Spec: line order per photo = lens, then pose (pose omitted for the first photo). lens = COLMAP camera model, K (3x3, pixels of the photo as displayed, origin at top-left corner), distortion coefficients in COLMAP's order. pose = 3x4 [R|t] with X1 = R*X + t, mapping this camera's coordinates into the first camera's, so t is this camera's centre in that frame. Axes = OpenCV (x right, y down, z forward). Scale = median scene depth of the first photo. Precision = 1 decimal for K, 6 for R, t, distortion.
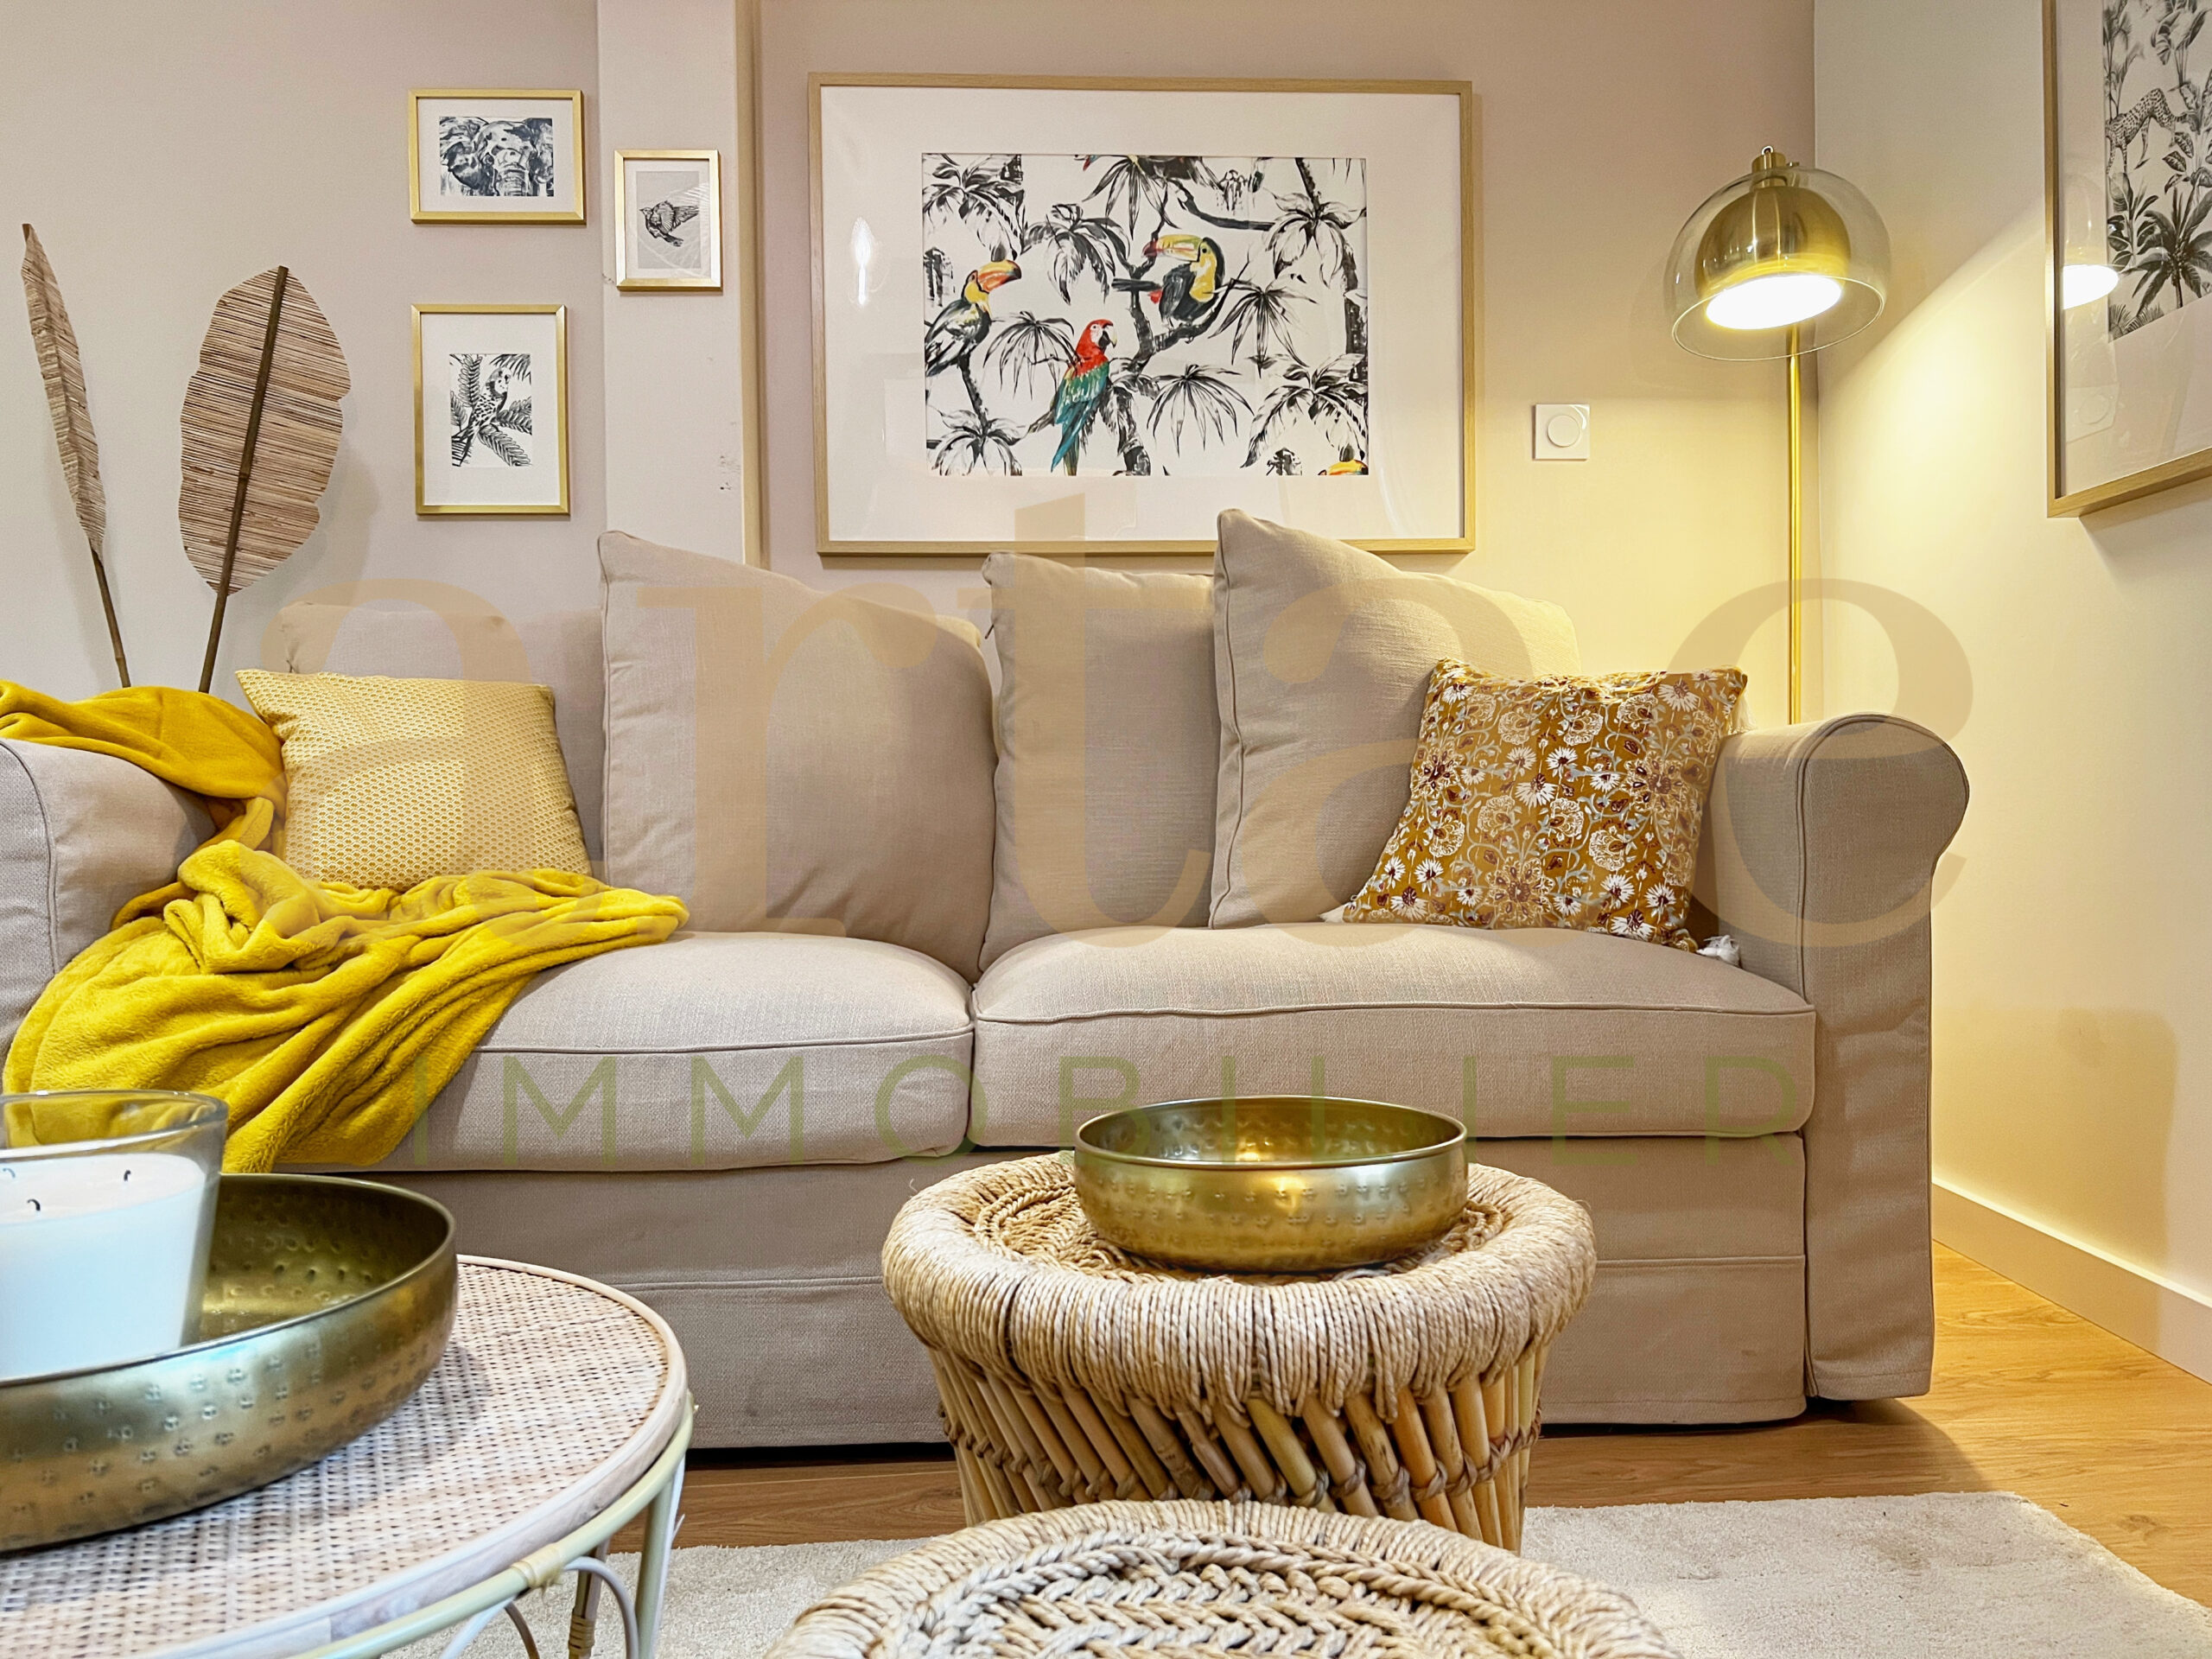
lens RADIAL K [[1667.2, 0, 1099.1], [0, 1667.2, 843.3], [0, 0, 1]] dist [0.045423, -0.052397]
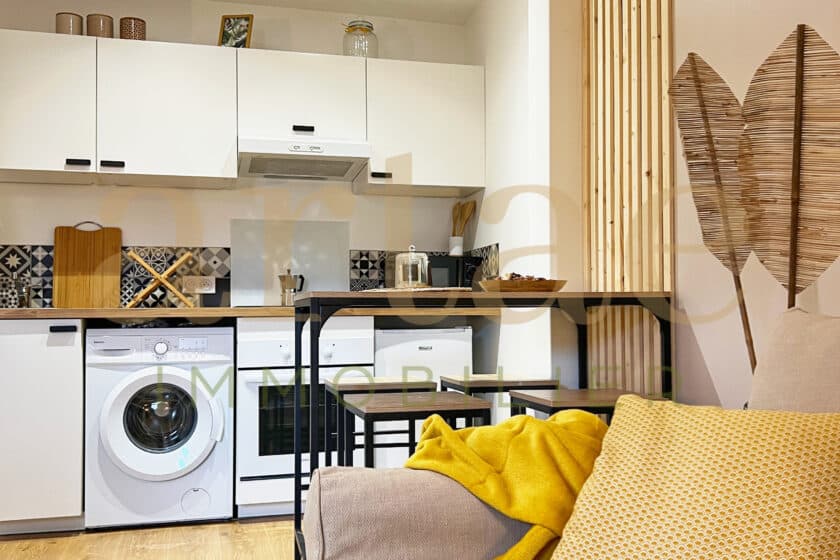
lens RADIAL K [[839.0, 0, 422.9], [0, 839.0, 287.4], [0, 0, 1]] dist [0.058428, 0.000000]
pose [[0.151941, -0.014690, -0.988280, 0.069410], [0.001082, 0.999891, -0.014696, -0.144543], [0.988389, 0.001163, 0.151941, 0.632576]]
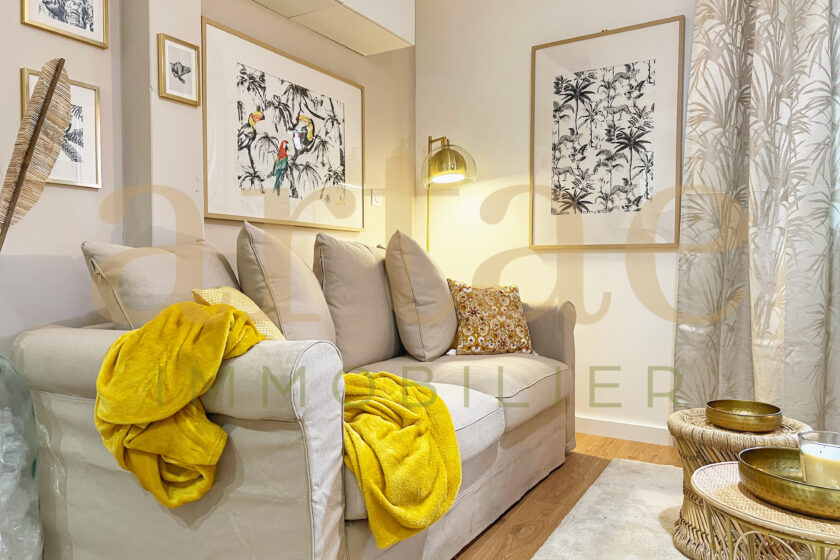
lens RADIAL K [[629.7, 0, 417.2], [0, 629.7, 284.6], [0, 0, 1]] dist [0.052217, -0.063767]
pose [[0.549808, -0.009153, 0.835241, -0.846310], [-0.000428, 0.999937, 0.011240, -0.098184], [-0.835291, -0.006537, 0.549770, 0.275627]]
